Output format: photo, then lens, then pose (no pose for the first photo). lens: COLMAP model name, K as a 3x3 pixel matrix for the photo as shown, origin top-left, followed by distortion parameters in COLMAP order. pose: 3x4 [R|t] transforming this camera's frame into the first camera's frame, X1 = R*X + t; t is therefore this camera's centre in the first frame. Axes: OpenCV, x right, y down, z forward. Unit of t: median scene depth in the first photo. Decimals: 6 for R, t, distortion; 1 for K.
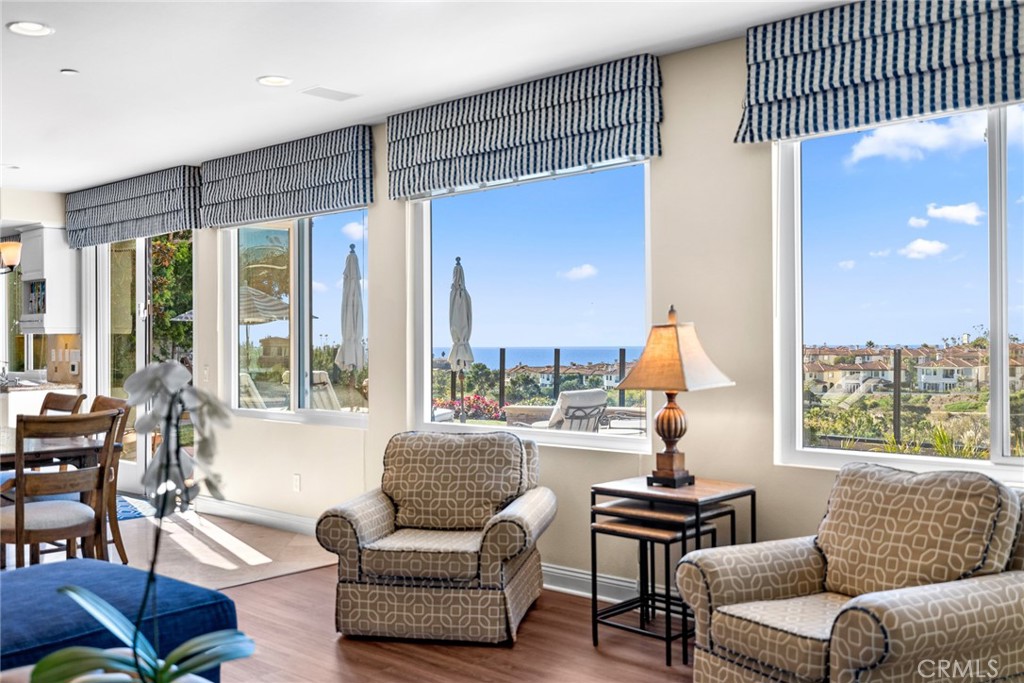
lens RADIAL K [[1019.2, 0, 512.0], [0, 1019.2, 341.5], [0, 0, 1]] dist [0.004808, -0.007507]
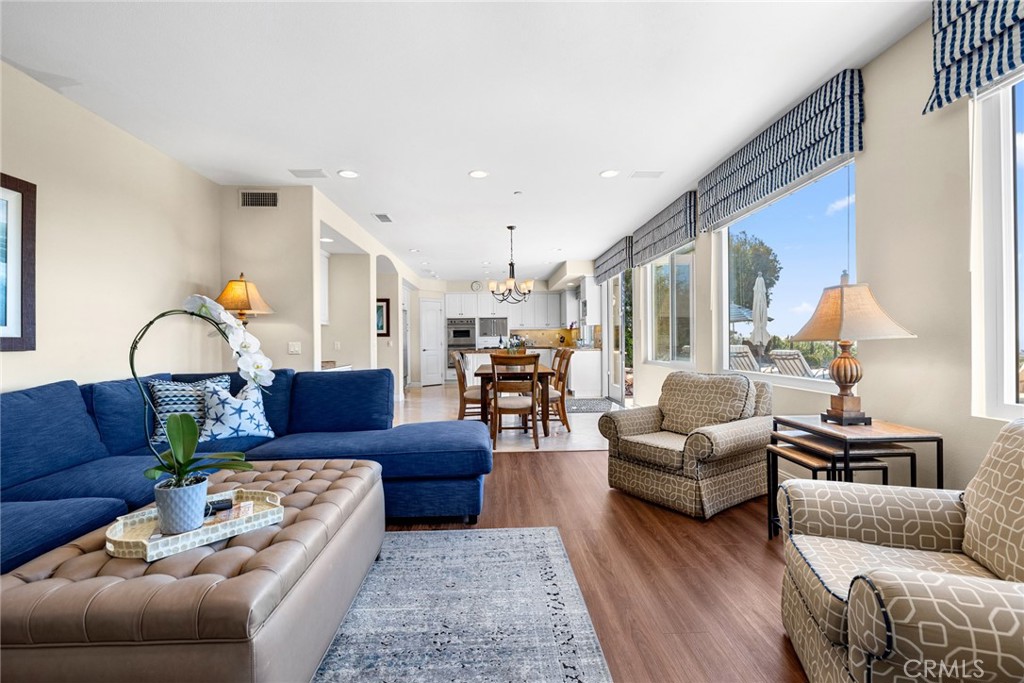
lens RADIAL K [[463.3, 0, 512.0], [0, 463.3, 341.5], [0, 0, 1]] dist [-0.001788, 0.000030]
pose [[0.696691, -0.000917, -0.717371, 0.271183], [0.005796, 0.999974, 0.004350, 0.041875], [0.717348, -0.007189, 0.696678, 0.350721]]
